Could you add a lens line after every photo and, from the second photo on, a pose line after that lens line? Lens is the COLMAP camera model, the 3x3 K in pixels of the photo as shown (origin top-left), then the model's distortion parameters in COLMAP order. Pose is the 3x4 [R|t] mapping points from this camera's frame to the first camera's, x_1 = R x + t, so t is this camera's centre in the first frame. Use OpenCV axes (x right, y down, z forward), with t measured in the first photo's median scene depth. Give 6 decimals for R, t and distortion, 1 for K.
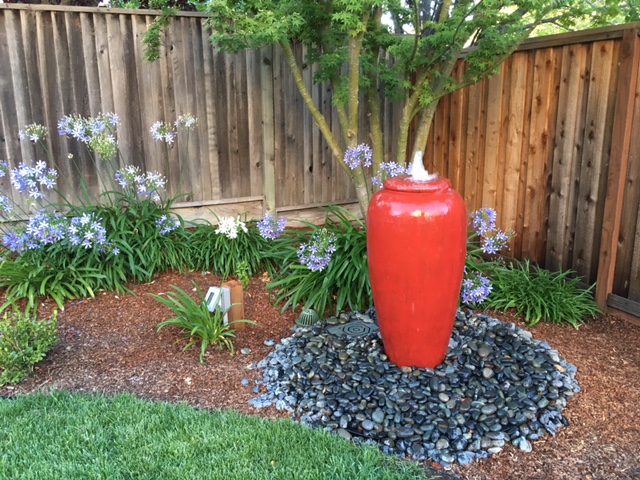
lens RADIAL K [[543.0, 0, 320.0], [0, 543.0, 240.0], [0, 0, 1]] dist [0.065823, -0.098400]
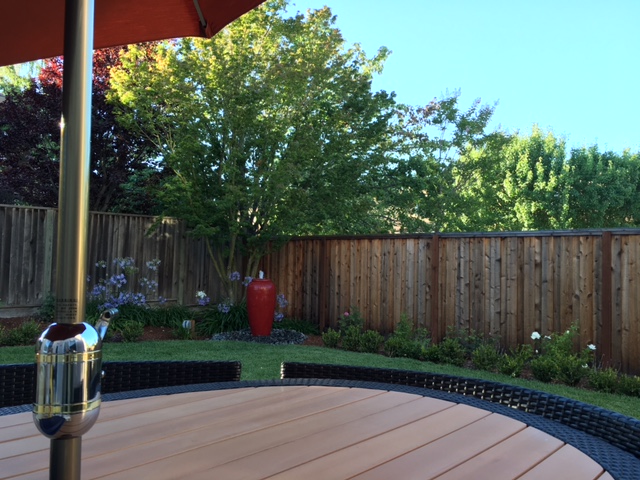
lens RADIAL K [[543.0, 0, 320.0], [0, 543.0, 240.0], [0, 0, 1]] dist [0.065823, -0.098400]
pose [[0.932430, 0.048196, 0.358122, -0.430686], [0.052268, 0.962654, -0.265643, 0.349543], [-0.357550, 0.266412, 0.895088, -1.363209]]
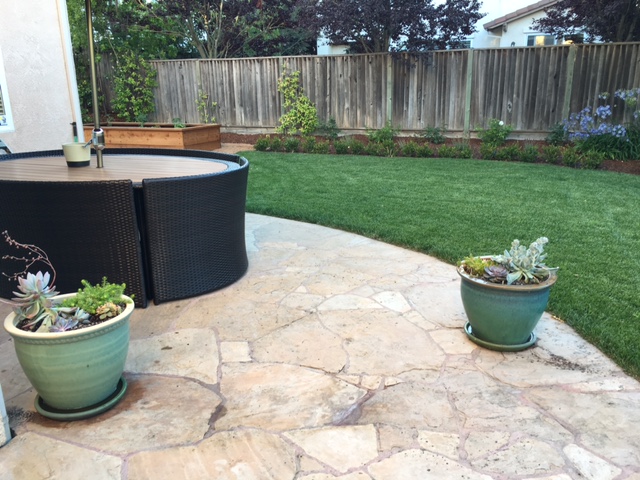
lens RADIAL K [[543.0, 0, 320.0], [0, 543.0, 240.0], [0, 0, 1]] dist [0.065823, -0.098400]
pose [[0.661159, 0.211837, -0.719718, 0.533034], [-0.172408, 0.976536, 0.129046, 0.324847], [0.730167, 0.038765, 0.682168, -1.524150]]
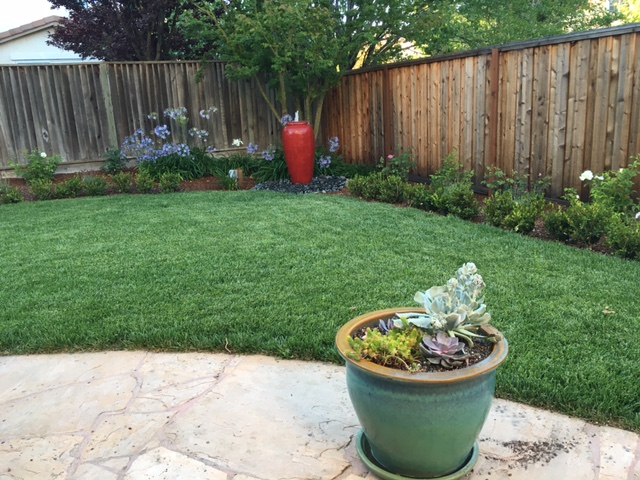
lens RADIAL K [[543.0, 0, 320.0], [0, 543.0, 240.0], [0, 0, 1]] dist [0.065823, -0.098400]
pose [[0.998854, -0.044969, 0.016383, 0.136668], [0.044944, 0.998988, 0.001875, 0.337853], [-0.016450, -0.001136, 0.999864, -1.271851]]
